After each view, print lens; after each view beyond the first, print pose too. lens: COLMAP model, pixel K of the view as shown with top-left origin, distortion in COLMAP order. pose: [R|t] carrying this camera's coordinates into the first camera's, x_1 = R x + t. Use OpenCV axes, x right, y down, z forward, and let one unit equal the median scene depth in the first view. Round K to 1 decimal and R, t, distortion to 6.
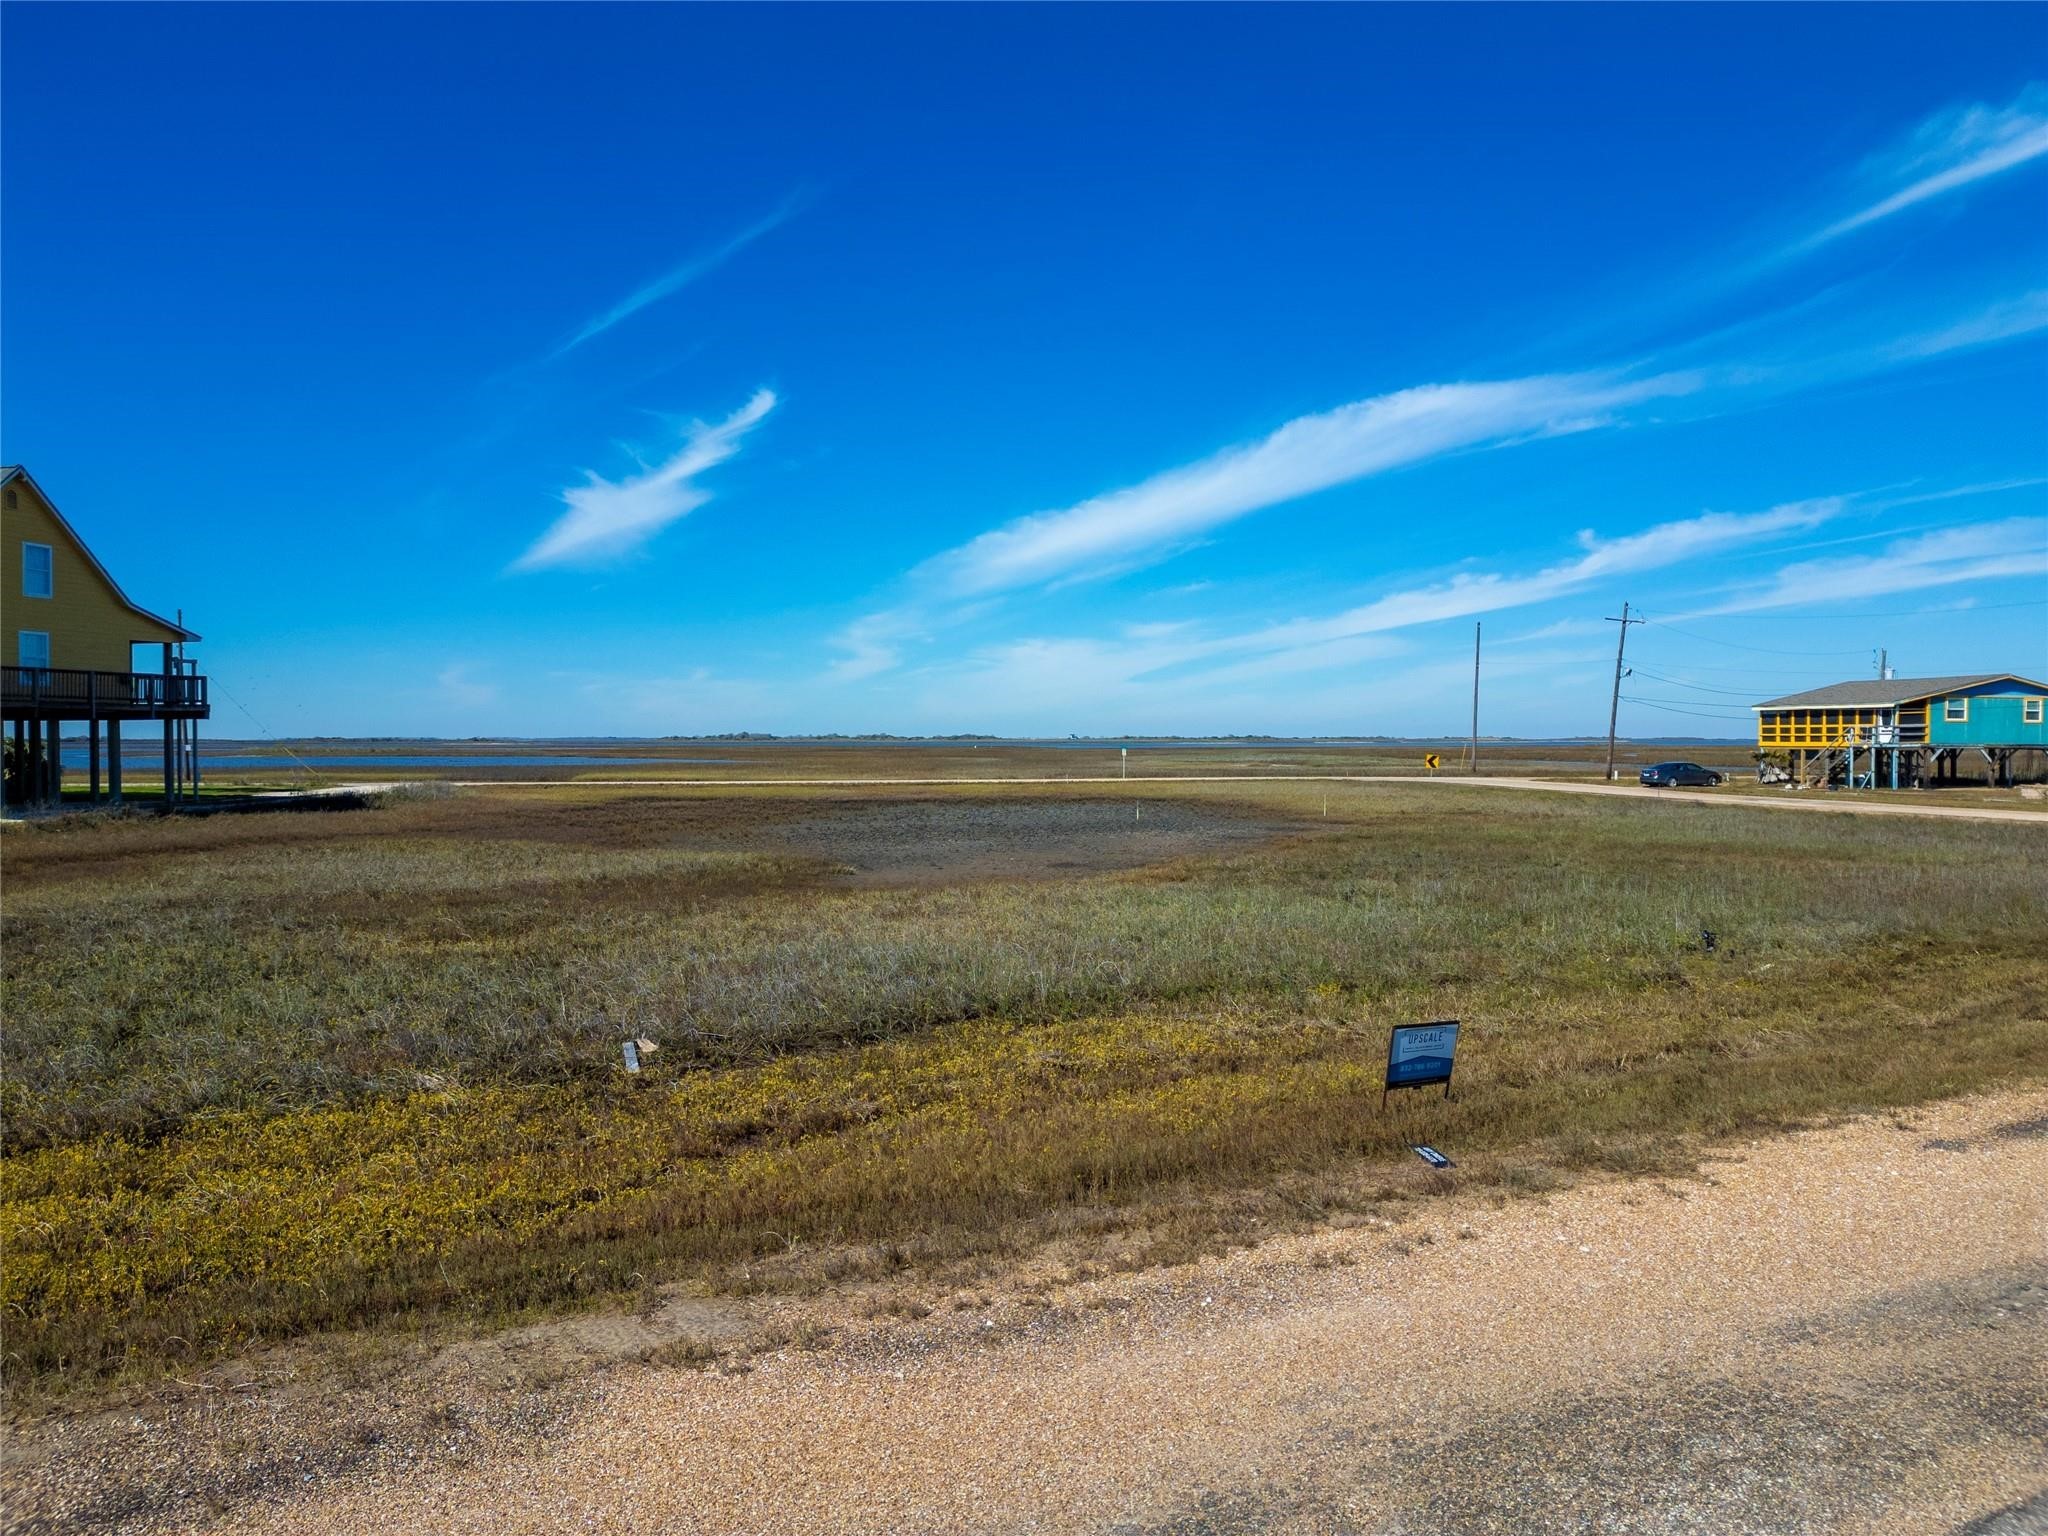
lens RADIAL K [[1466.5, 0, 1036.1], [0, 1466.5, 642.3], [0, 0, 1]] dist [0.103829, -0.129627]
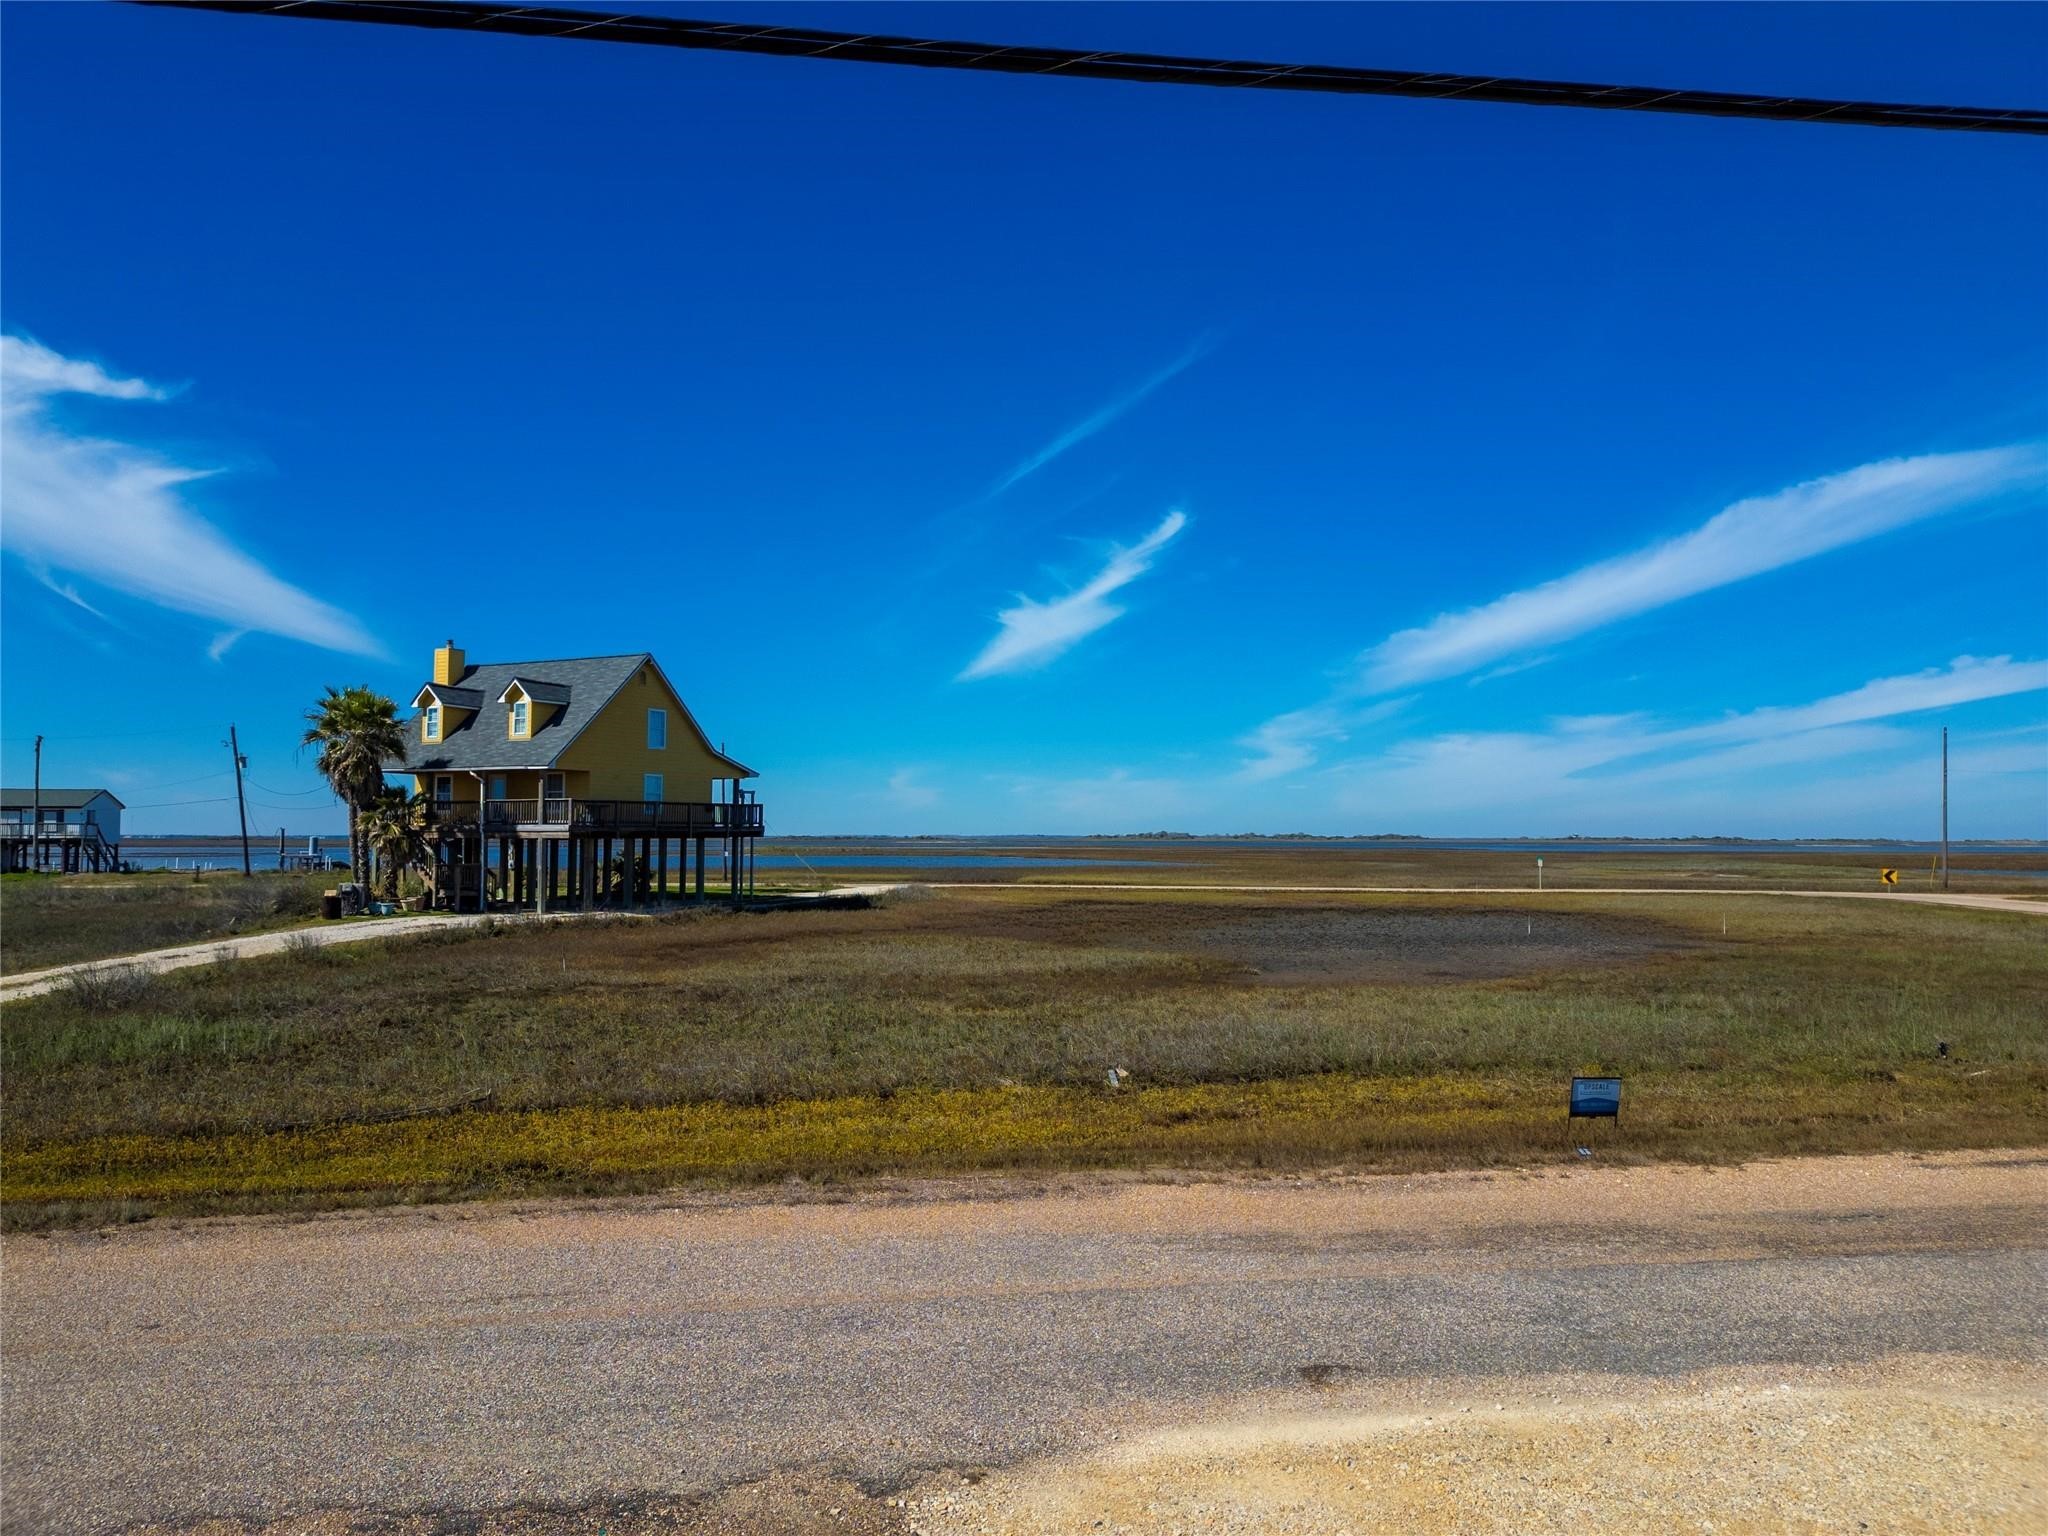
lens RADIAL K [[1466.5, 0, 1036.1], [0, 1466.5, 642.3], [0, 0, 1]] dist [0.103829, -0.129627]
pose [[0.961002, -0.033363, -0.274523, 0.031682], [0.015188, 0.997565, -0.068066, -0.026668], [0.276126, 0.061242, 0.959168, -0.175277]]
